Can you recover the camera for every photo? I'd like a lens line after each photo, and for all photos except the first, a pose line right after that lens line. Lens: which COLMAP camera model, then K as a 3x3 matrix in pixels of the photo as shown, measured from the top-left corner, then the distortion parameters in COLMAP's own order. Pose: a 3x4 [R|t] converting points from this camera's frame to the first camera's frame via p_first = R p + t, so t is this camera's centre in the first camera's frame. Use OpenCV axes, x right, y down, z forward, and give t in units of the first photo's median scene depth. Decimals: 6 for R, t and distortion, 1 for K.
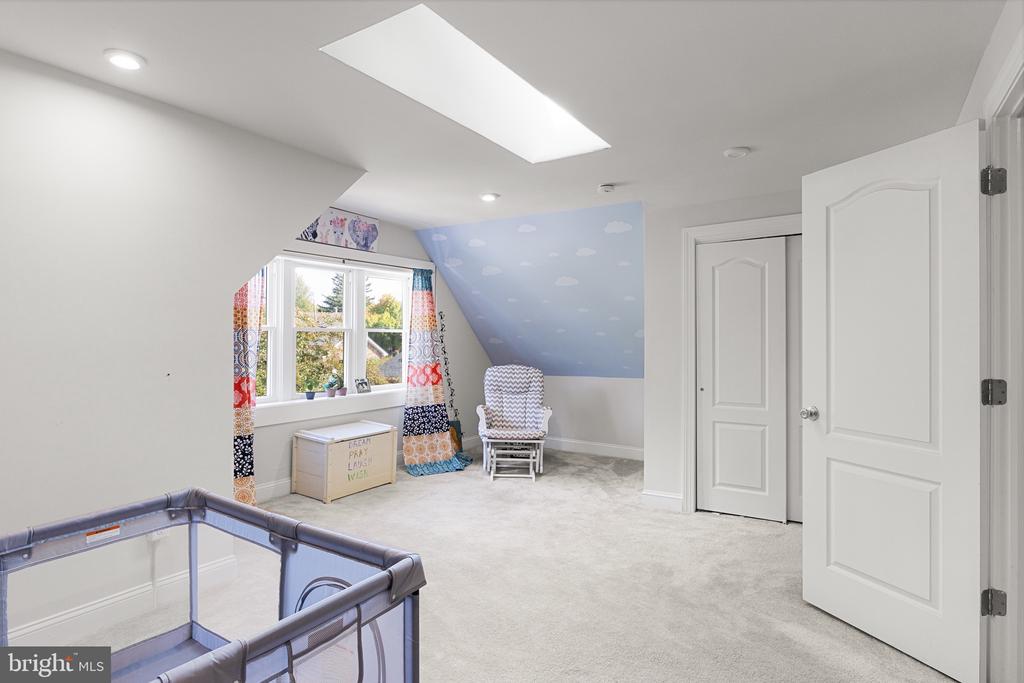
lens RADIAL K [[569.4, 0, 514.1], [0, 569.4, 338.9], [0, 0, 1]] dist [-0.007048, -0.000713]
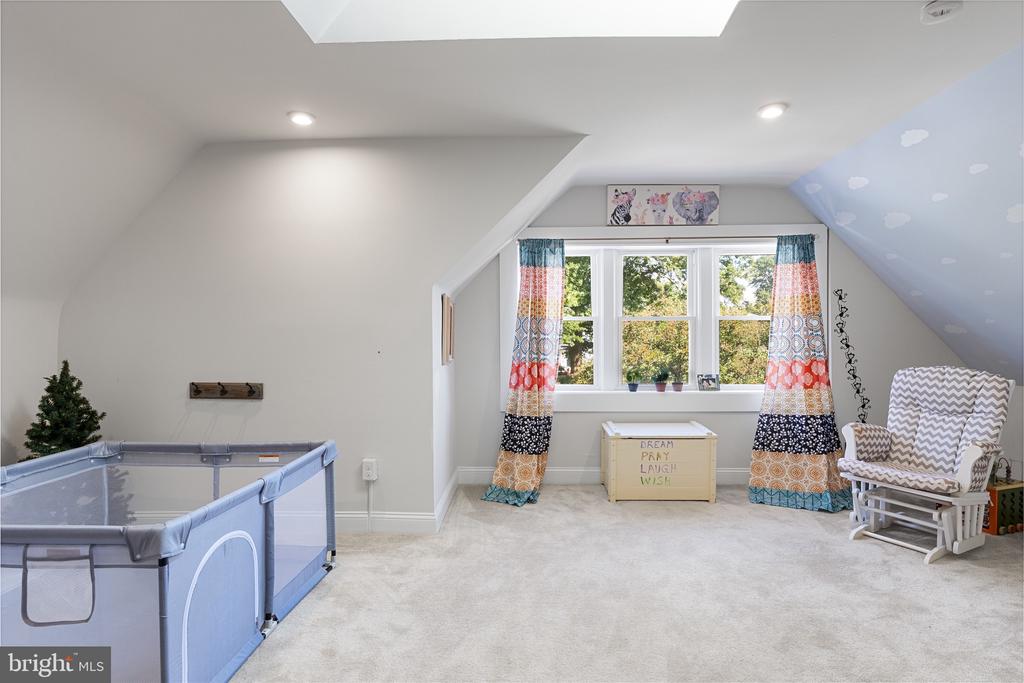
lens RADIAL K [[541.3, 0, 514.2], [0, 541.3, 340.7], [0, 0, 1]] dist [0.002815, -0.005453]
pose [[0.496925, -0.001426, -0.867792, 0.299376], [0.000448, 0.999999, -0.001387, 0.020435], [0.867793, 0.000300, 0.496925, 0.339116]]
